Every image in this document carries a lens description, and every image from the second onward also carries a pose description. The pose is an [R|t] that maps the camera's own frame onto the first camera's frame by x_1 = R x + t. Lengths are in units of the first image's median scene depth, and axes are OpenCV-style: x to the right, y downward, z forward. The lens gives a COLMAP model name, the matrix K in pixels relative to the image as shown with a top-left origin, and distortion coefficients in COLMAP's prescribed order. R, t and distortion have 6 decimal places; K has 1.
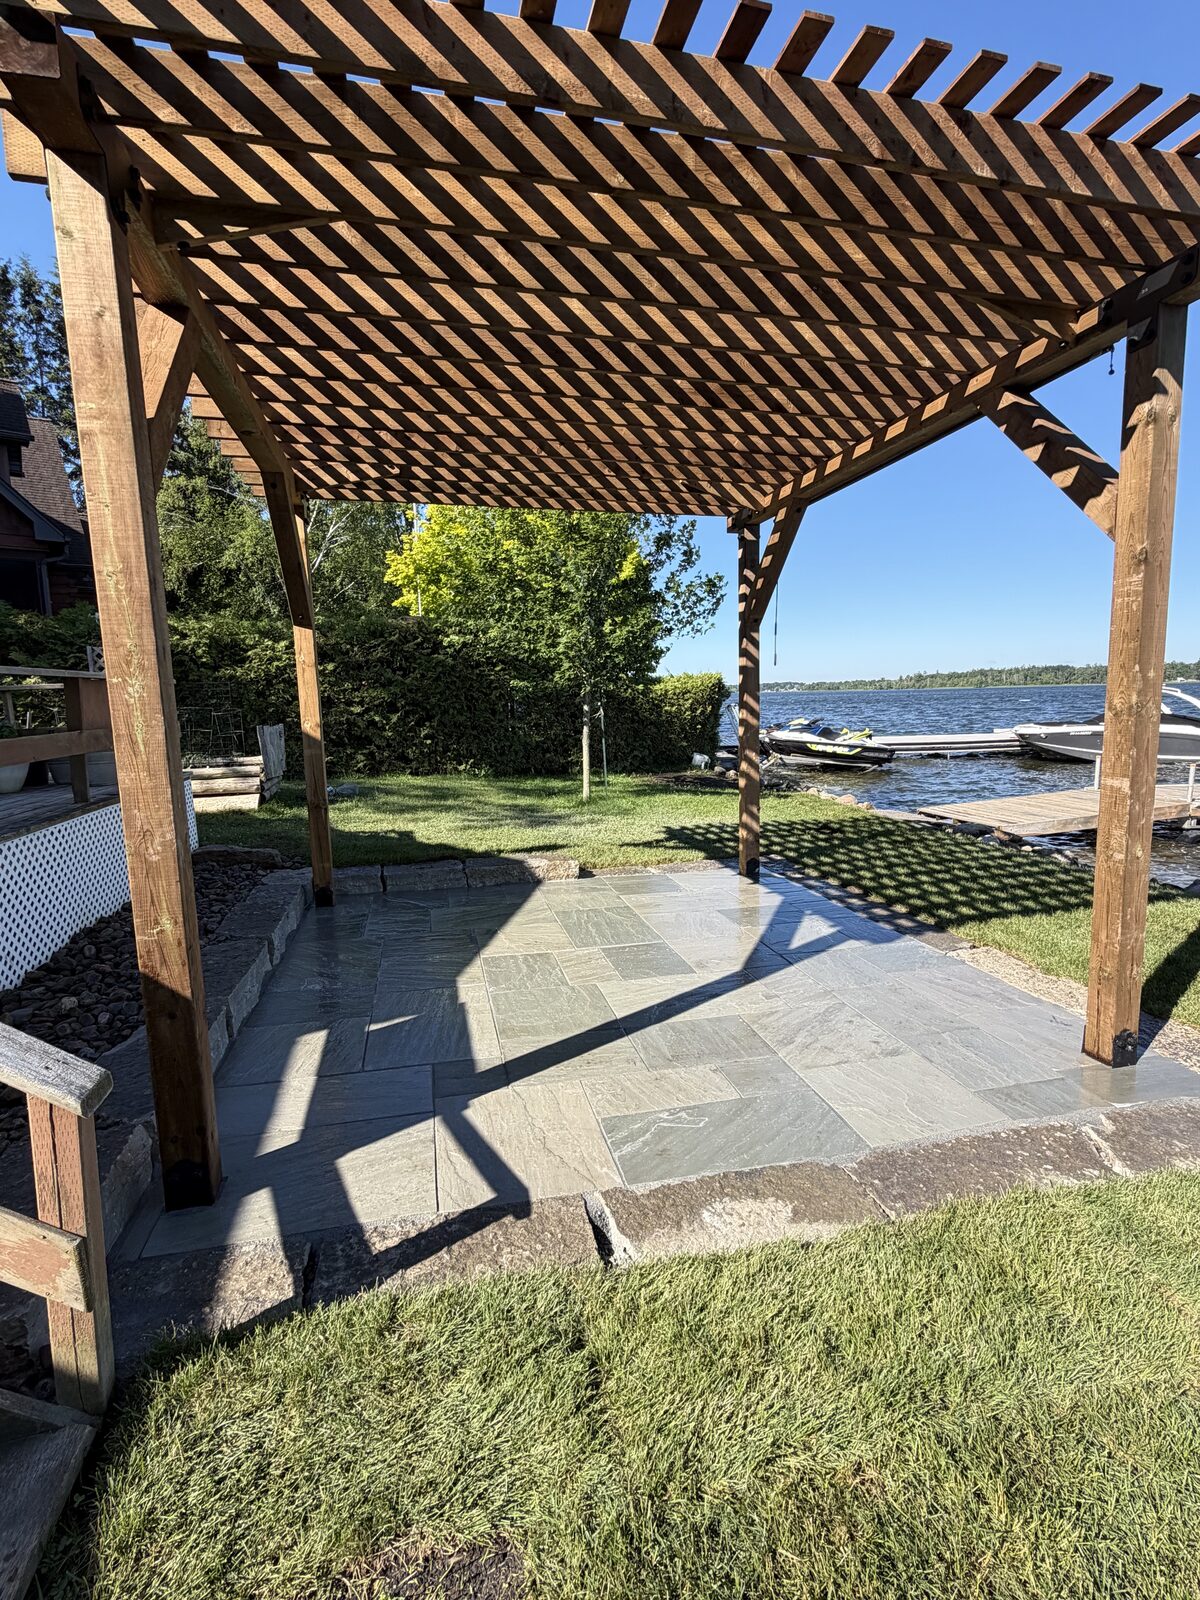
lens RADIAL K [[755.2, 0, 600.3], [0, 755.2, 796.7], [0, 0, 1]] dist [0.001262, -0.002277]
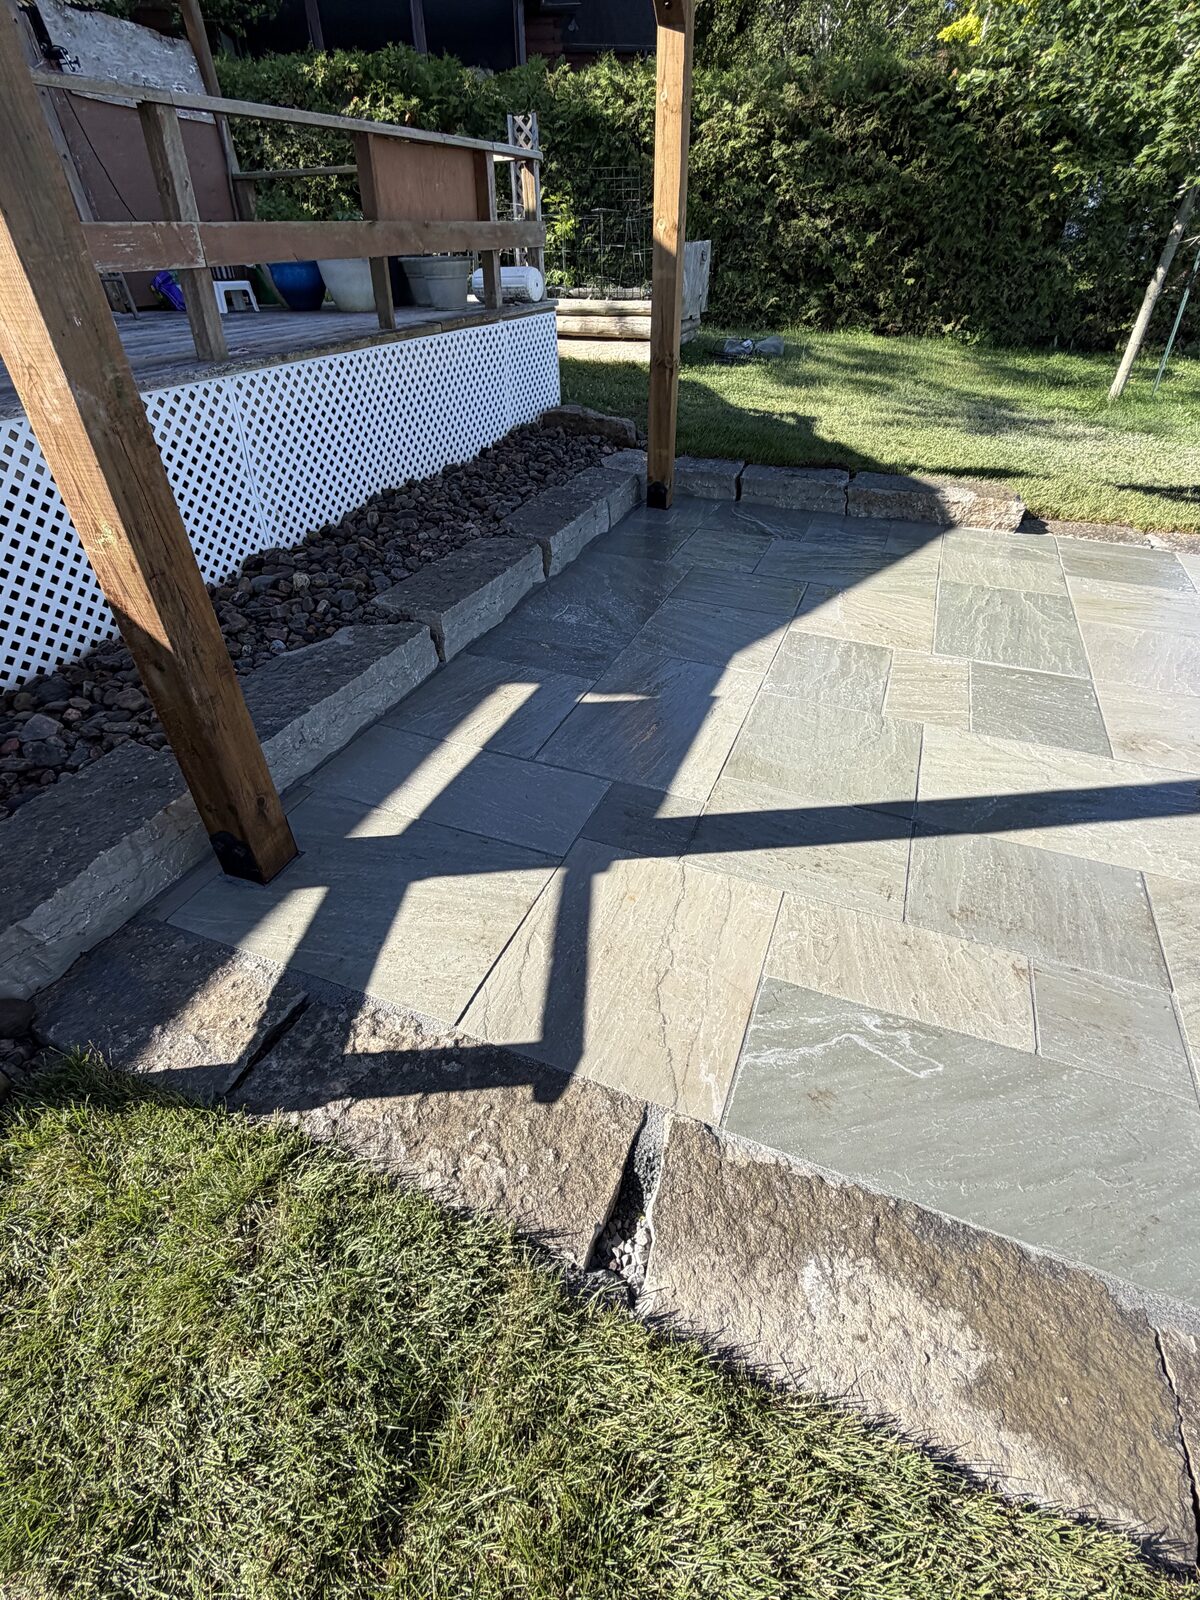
lens RADIAL K [[755.2, 0, 601.8], [0, 755.2, 799.8], [0, 0, 1]] dist [0.001262, -0.002277]
pose [[0.823028, 0.356256, -0.442387, 0.074833], [-0.087999, 0.849421, 0.520327, -0.005868], [0.561143, -0.389314, 0.730447, 0.357002]]
